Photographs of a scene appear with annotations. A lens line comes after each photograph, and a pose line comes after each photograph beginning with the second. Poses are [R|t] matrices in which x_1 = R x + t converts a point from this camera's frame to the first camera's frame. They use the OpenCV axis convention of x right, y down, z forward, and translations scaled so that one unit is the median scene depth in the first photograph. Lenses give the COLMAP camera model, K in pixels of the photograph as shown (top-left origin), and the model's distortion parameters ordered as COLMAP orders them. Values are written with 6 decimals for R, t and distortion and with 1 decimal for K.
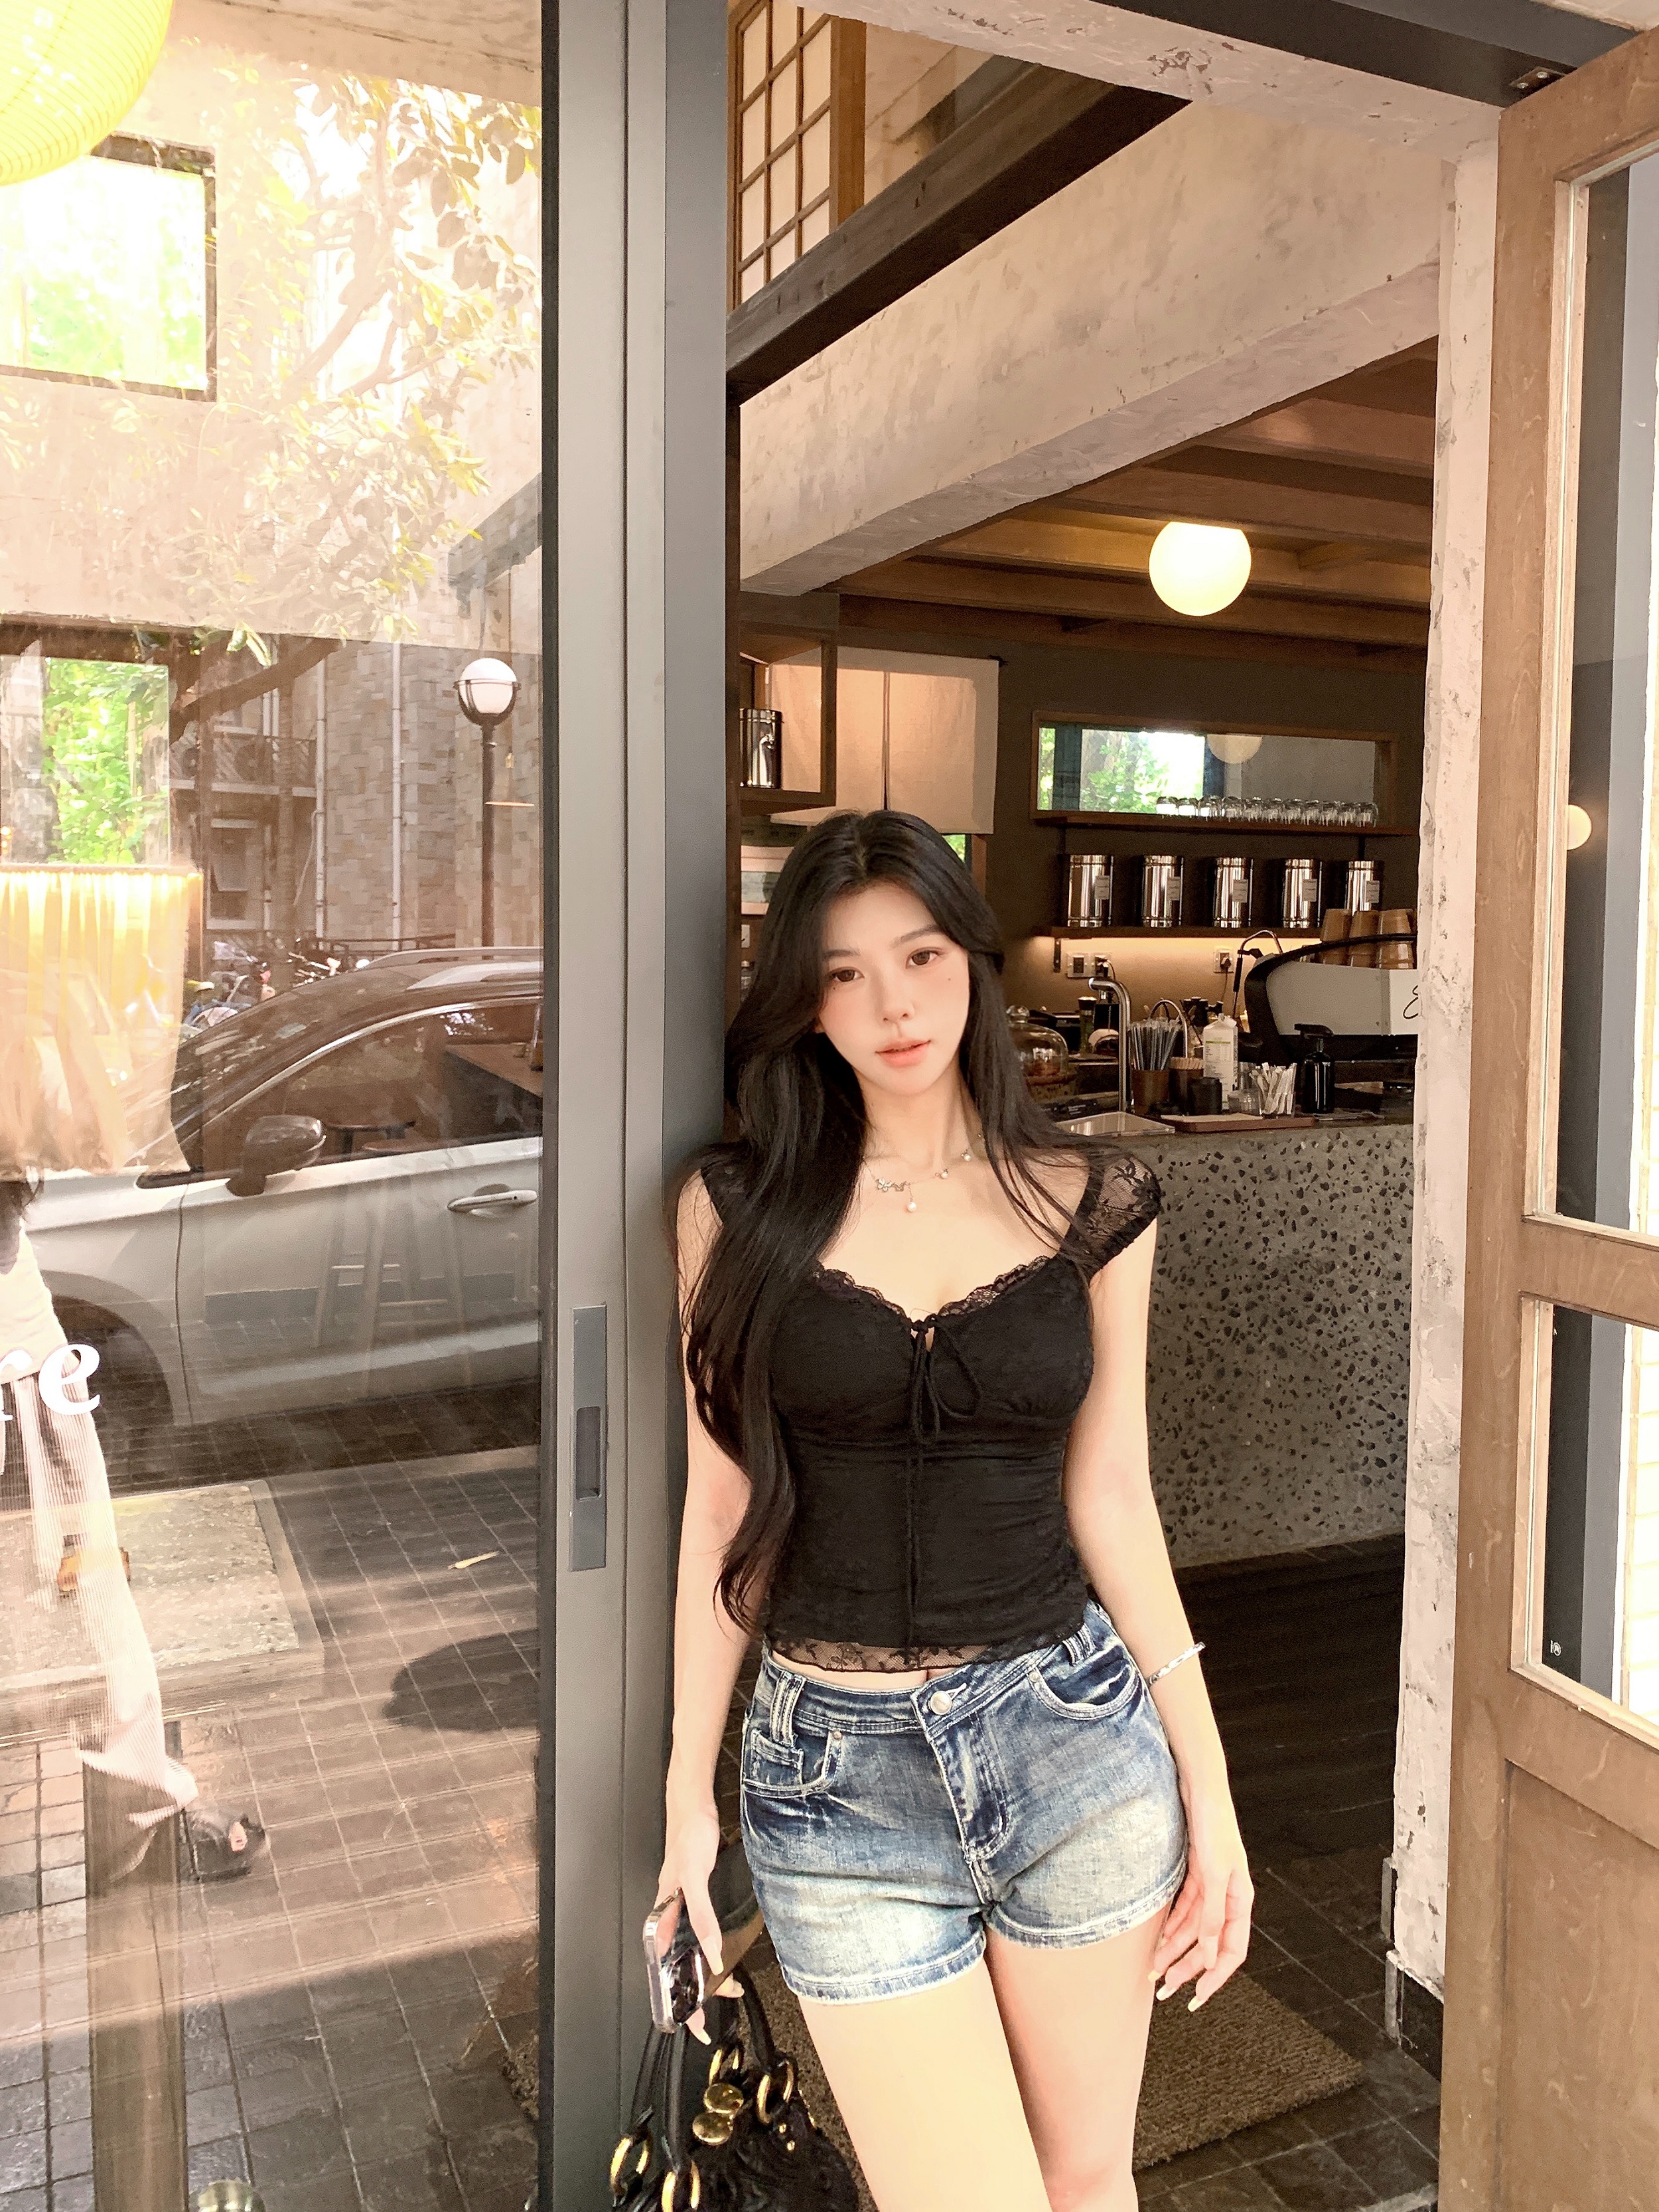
lens RADIAL K [[1803.3, 0, 852.4], [0, 1803.3, 992.5], [0, 0, 1]] dist [0.001240, -0.016827]
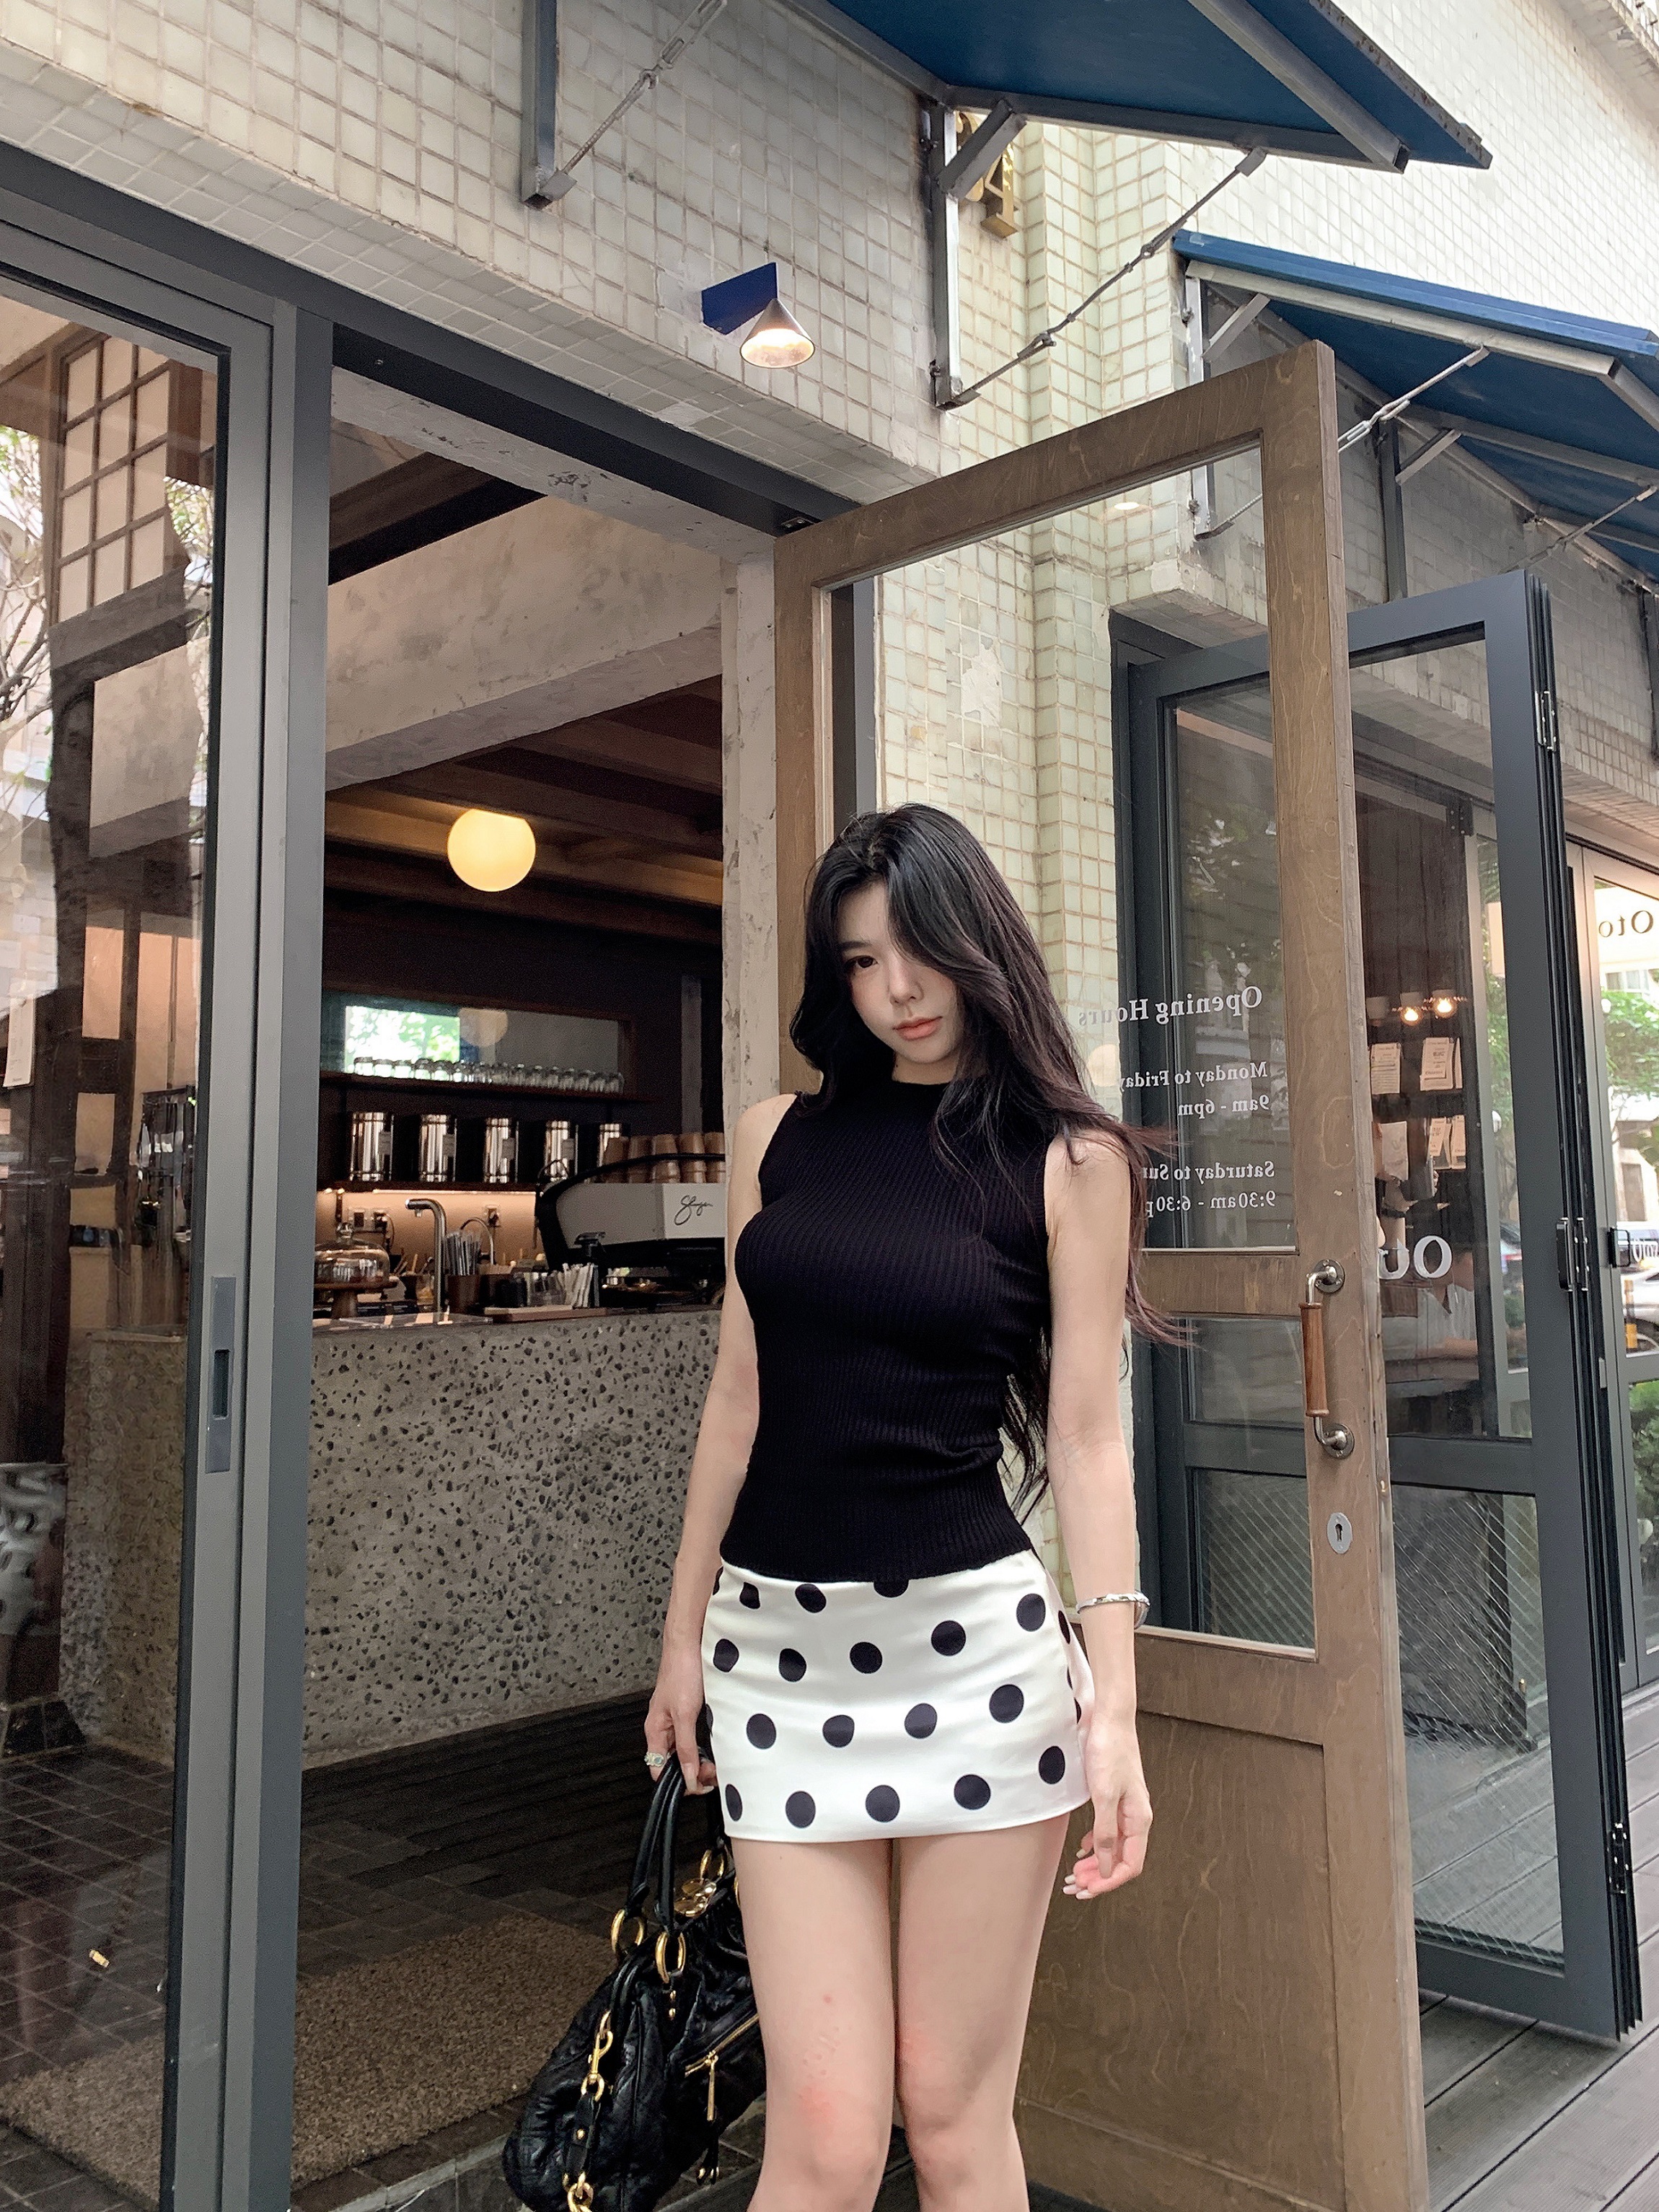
lens RADIAL K [[1832.0, 0, 766.2], [0, 1832.0, 947.4], [0, 0, 1]] dist [0.058656, -0.205343]
pose [[0.927669, 0.037315, 0.371536, -0.100174], [0.036305, 0.981267, -0.189201, 0.069283], [-0.371636, 0.189004, 0.908936, -0.165632]]
